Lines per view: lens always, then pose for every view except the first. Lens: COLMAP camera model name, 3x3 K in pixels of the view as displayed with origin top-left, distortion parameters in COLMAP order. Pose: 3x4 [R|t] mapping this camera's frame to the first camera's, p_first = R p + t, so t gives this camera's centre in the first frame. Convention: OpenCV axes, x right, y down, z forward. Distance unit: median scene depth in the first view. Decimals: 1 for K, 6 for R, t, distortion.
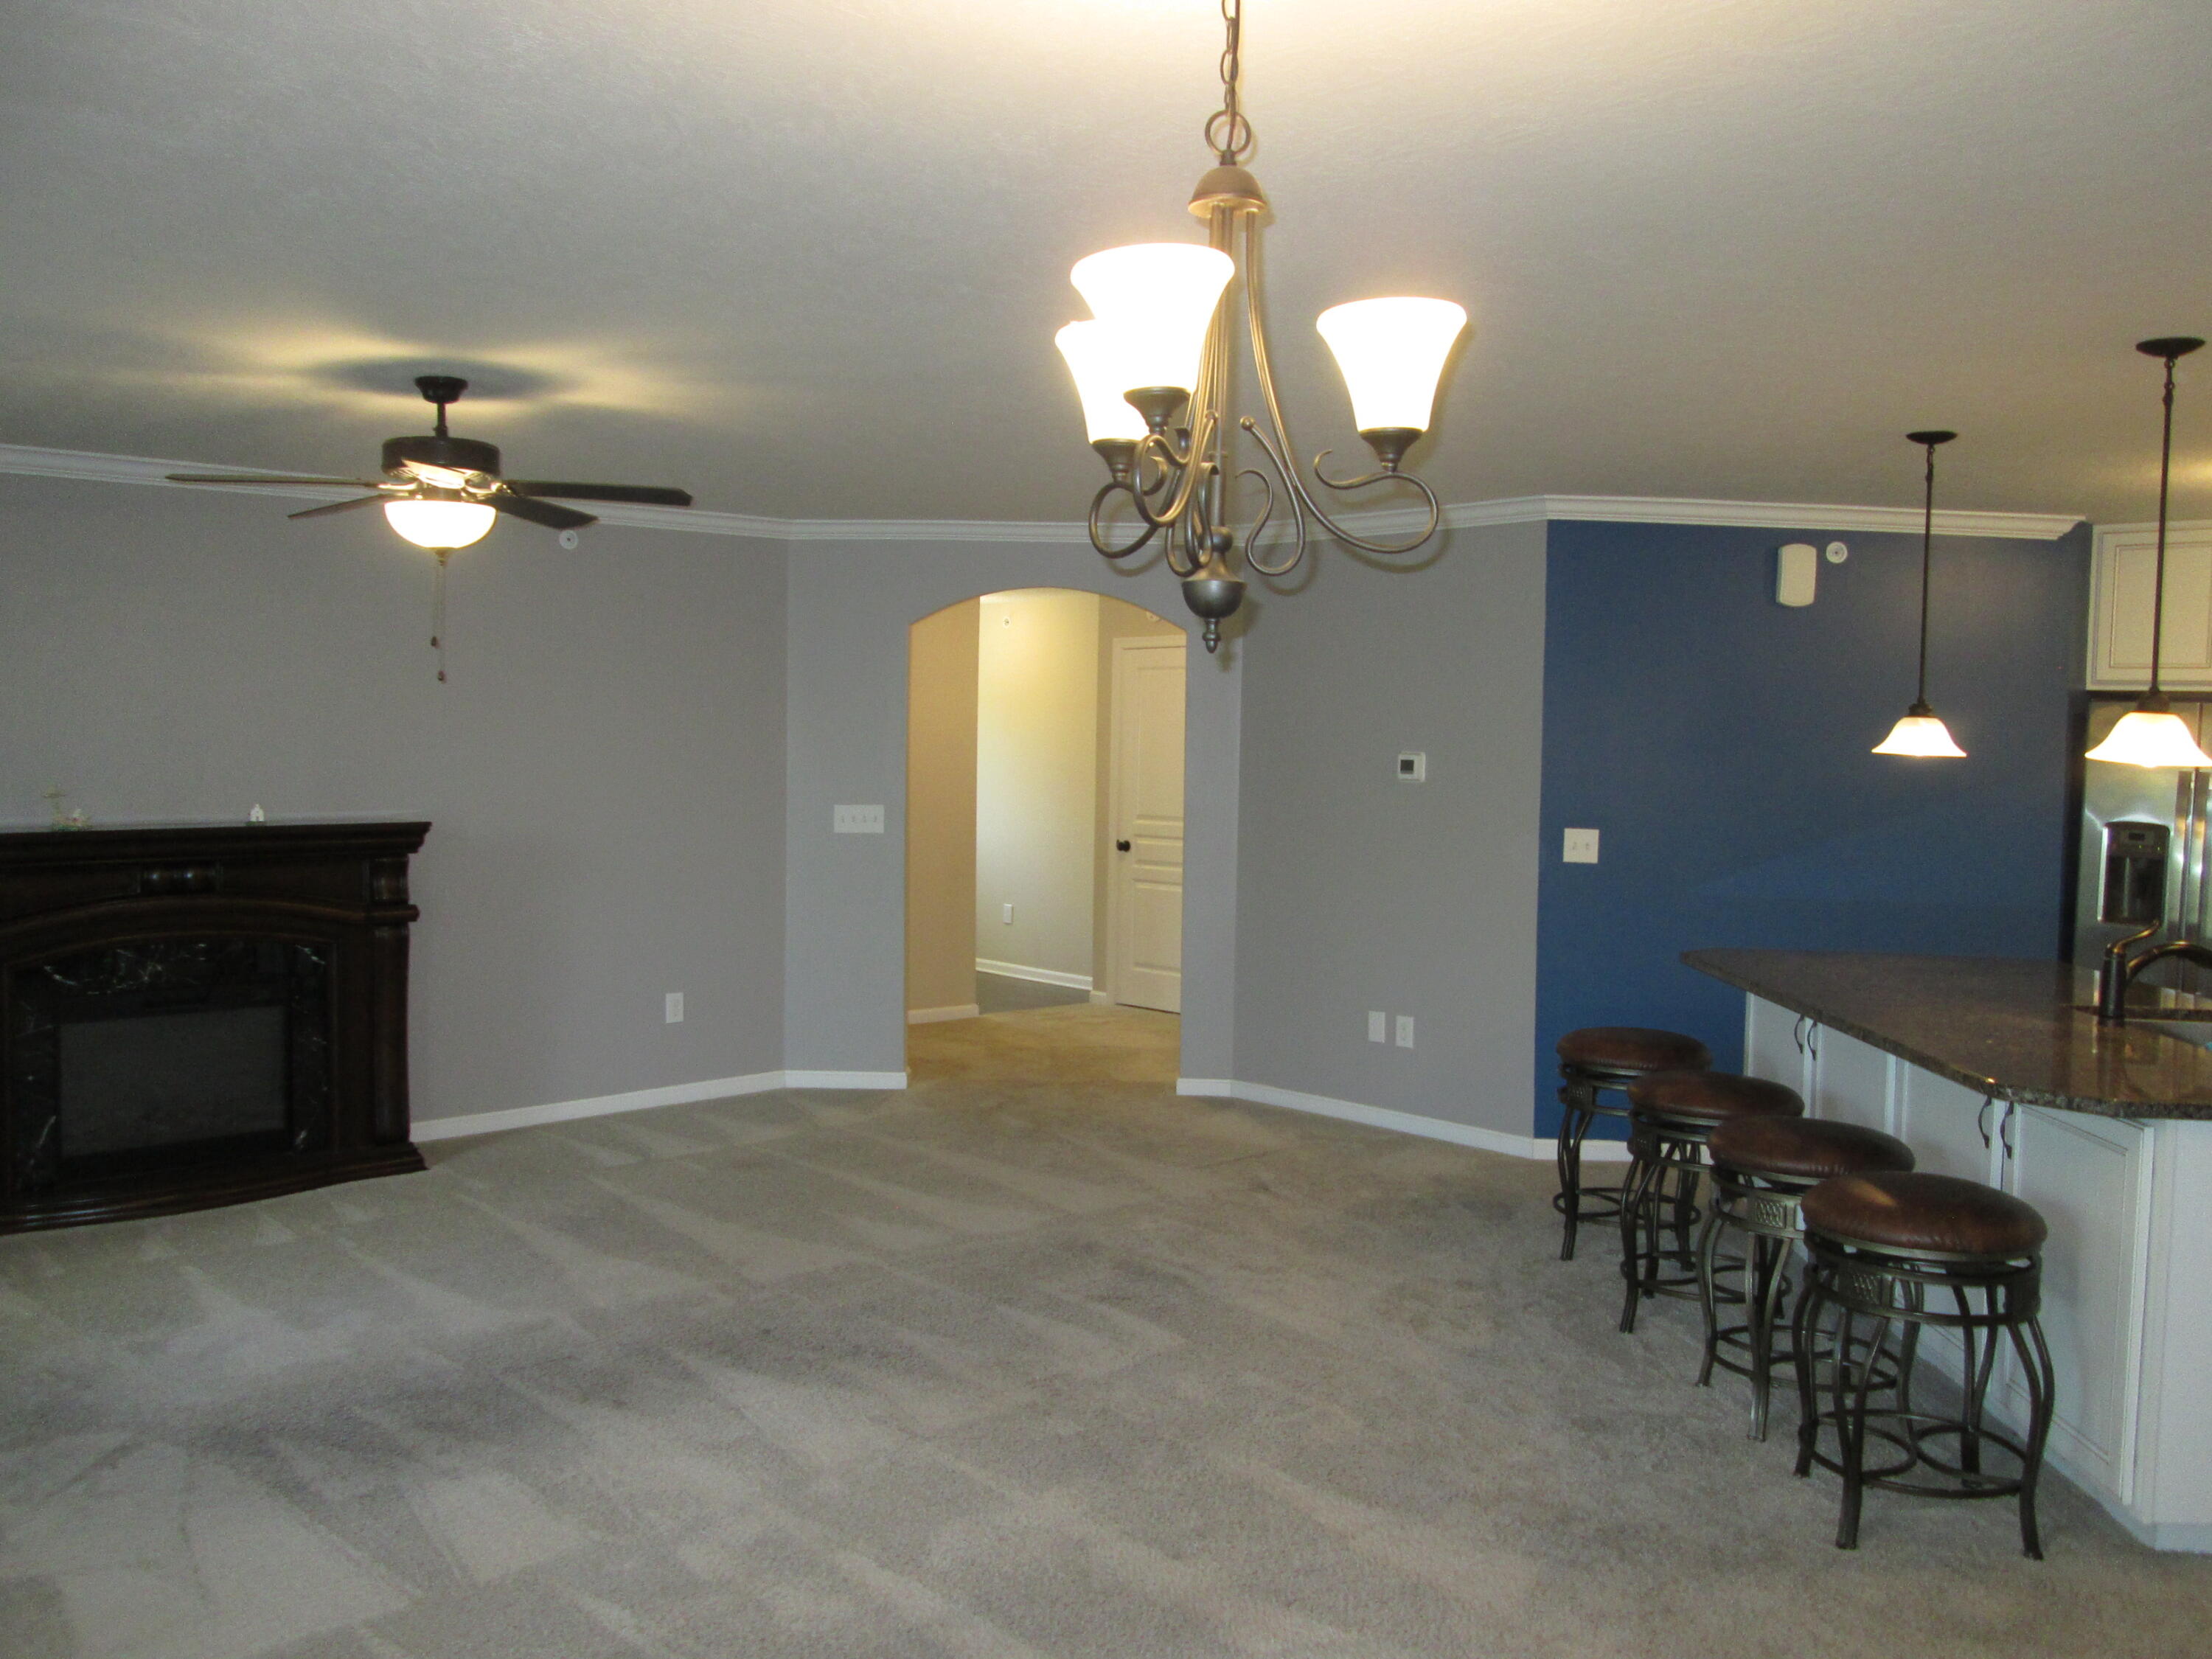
lens RADIAL K [[1793.0, 0, 1080.8], [0, 1793.0, 819.7], [0, 0, 1]] dist [-0.053526, -0.006459]
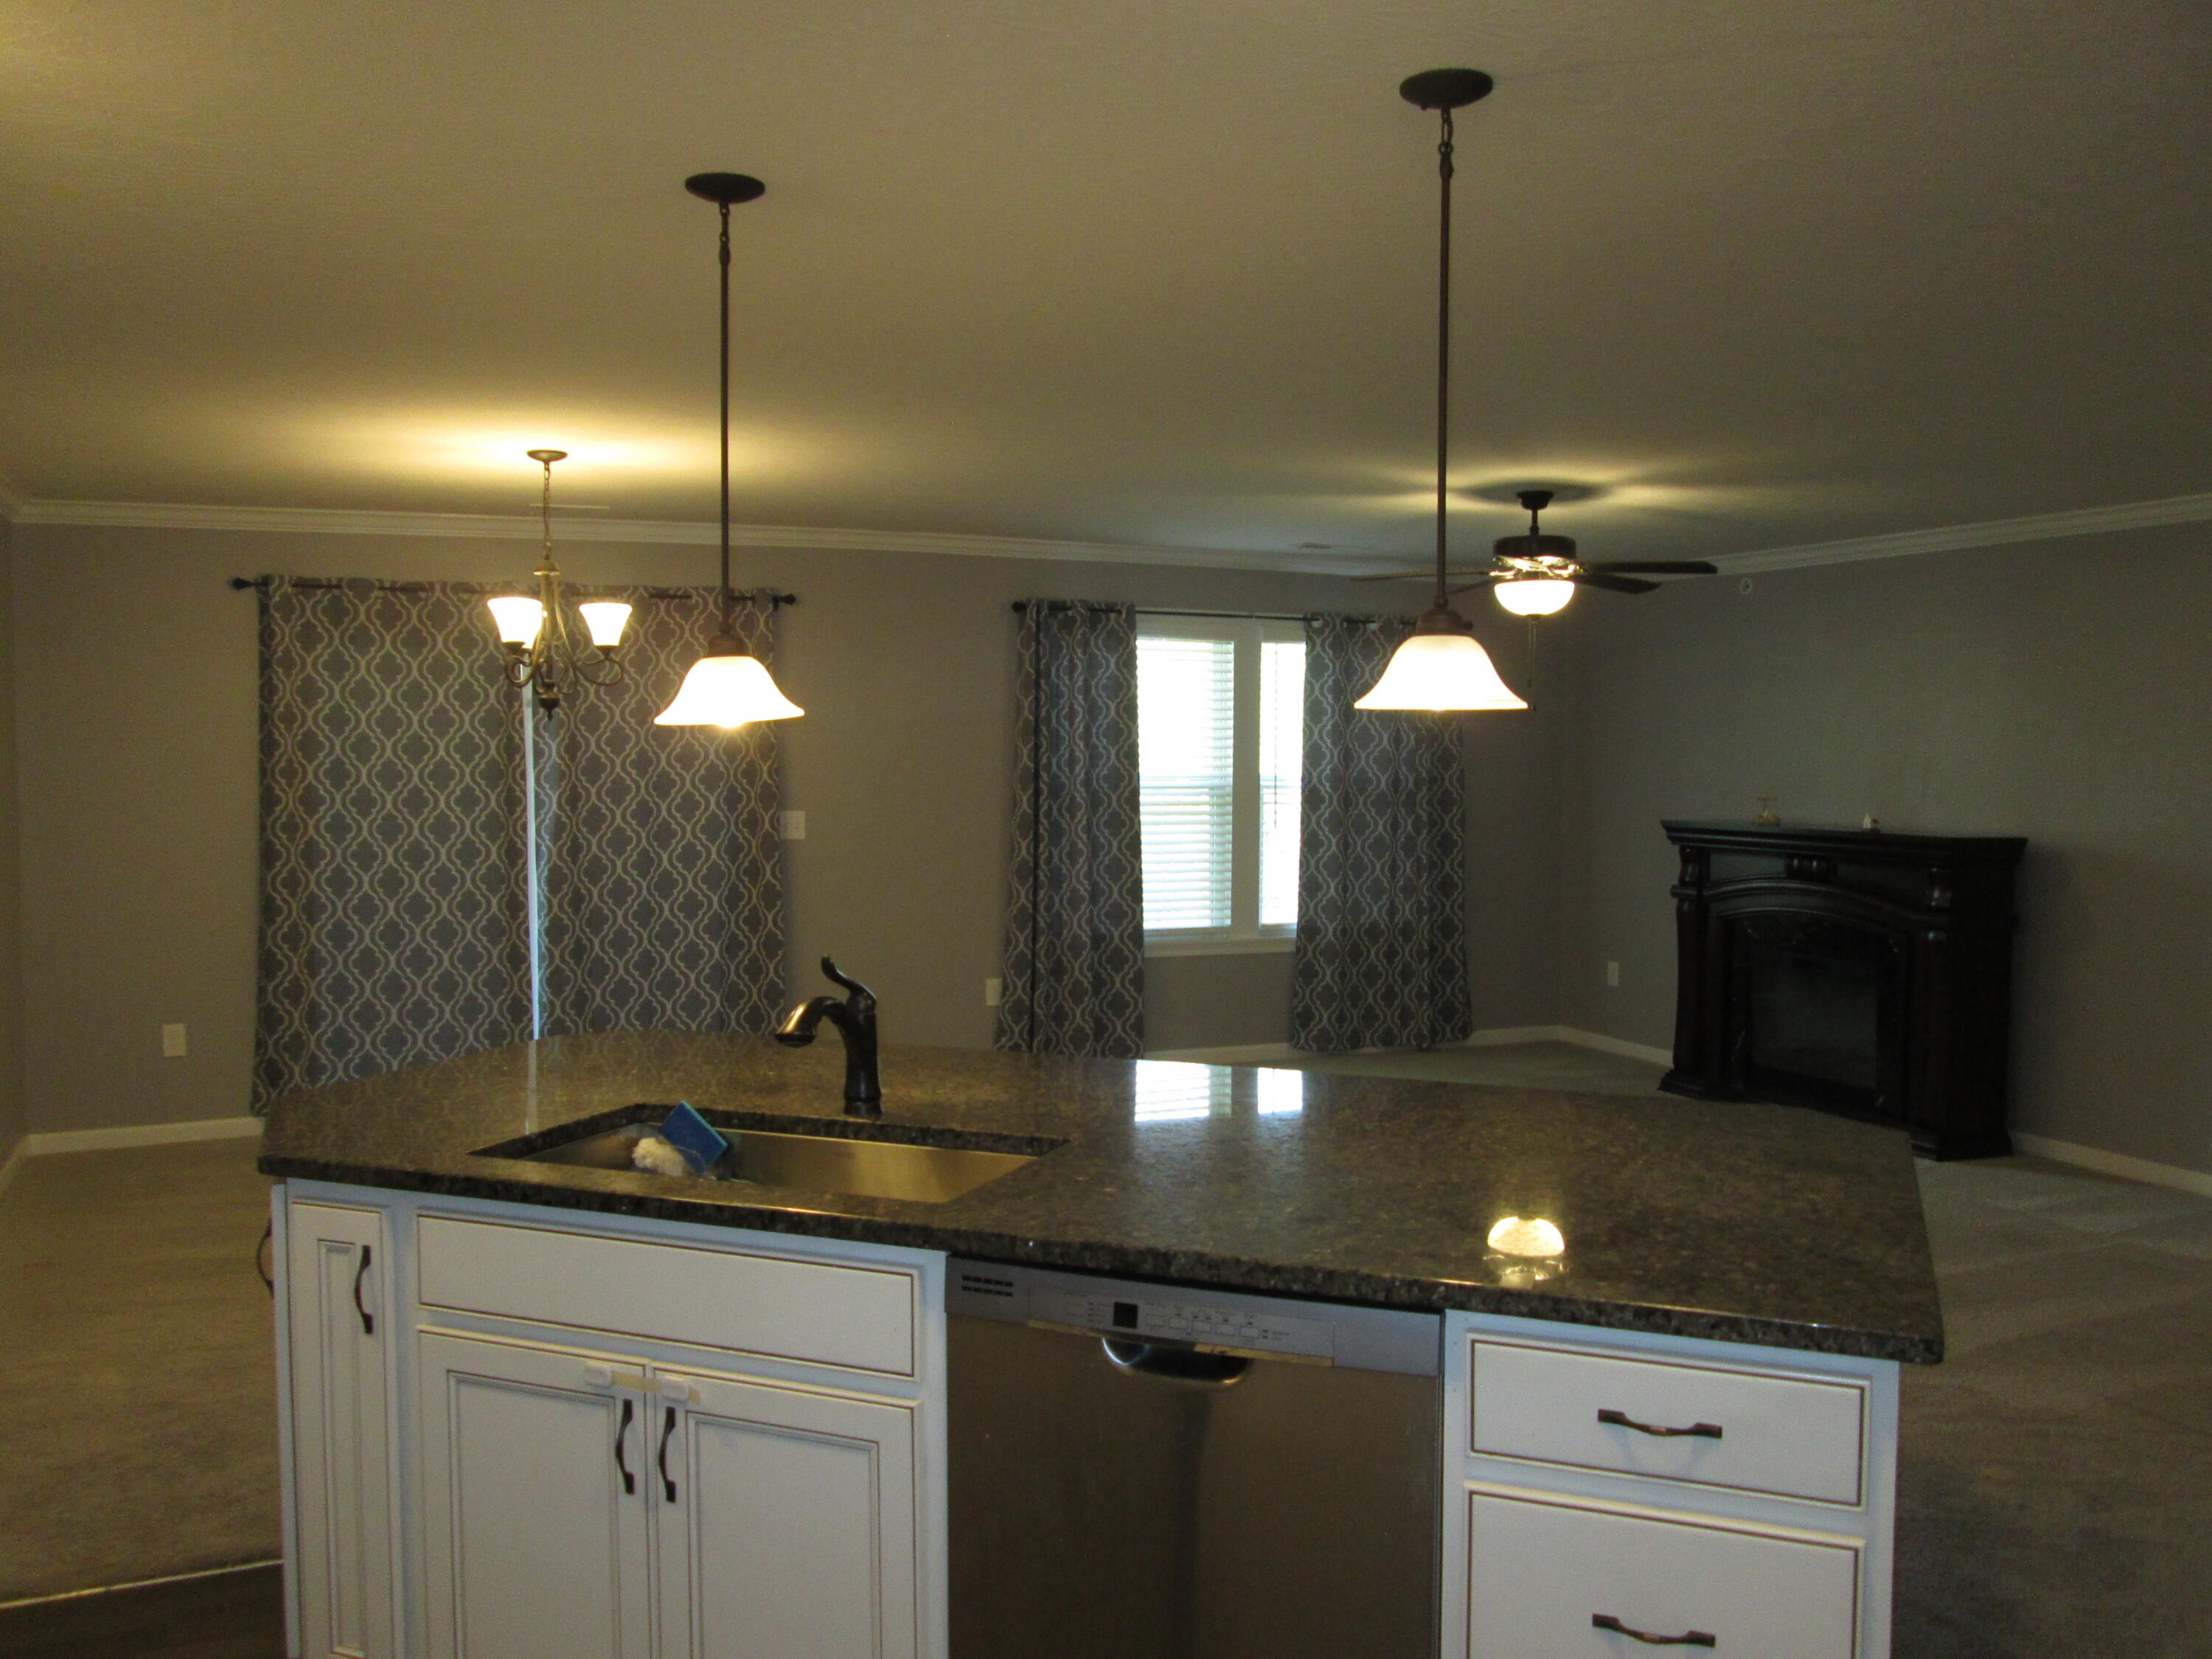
lens RADIAL K [[1818.5, 0, 1178.6], [0, 1818.5, 842.5], [0, 0, 1]] dist [-0.080647, 0.002527]
pose [[-0.267347, 0.045220, -0.962539, 1.063512], [-0.058703, 0.996279, 0.063110, -0.049380], [0.961811, 0.073376, -0.263697, 1.110141]]
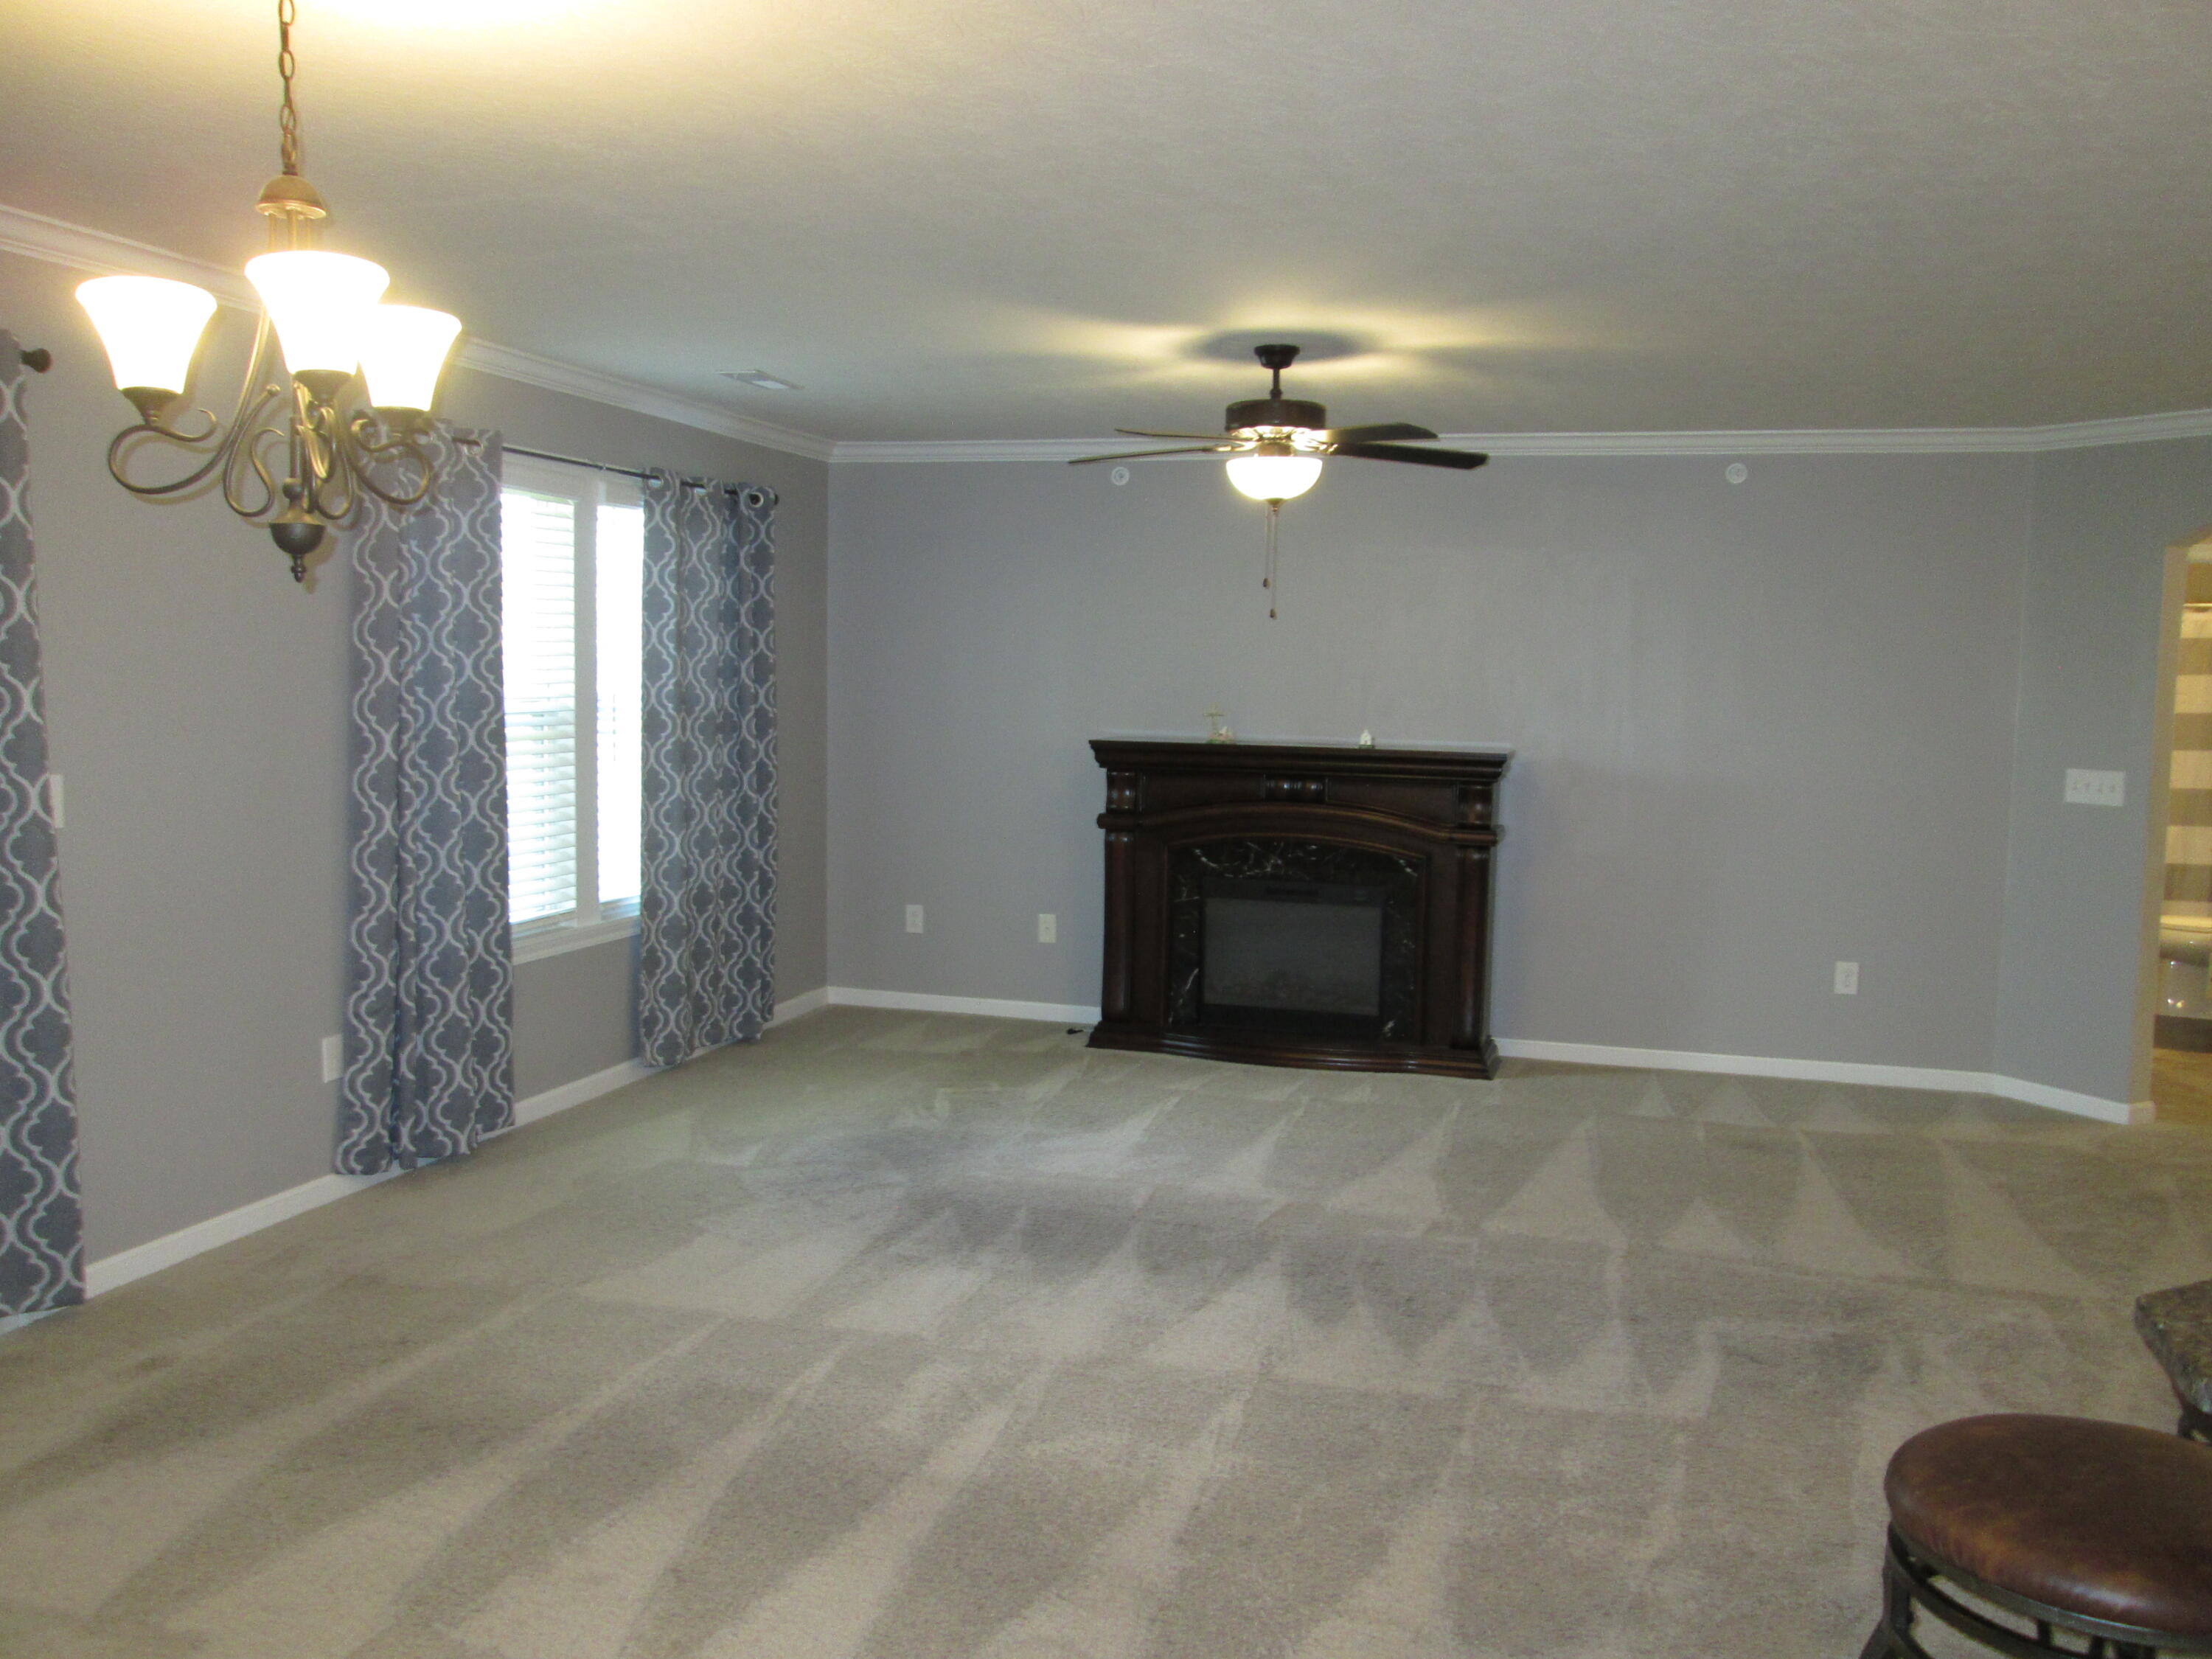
lens RADIAL K [[1793.0, 0, 1135.3], [0, 1793.0, 819.3], [0, 0, 1]] dist [-0.053526, -0.006459]
pose [[0.540457, 0.081062, -0.837458, 0.547061], [-0.058238, 0.996565, 0.058878, -0.013370], [0.839354, 0.016951, 0.543321, 0.317584]]
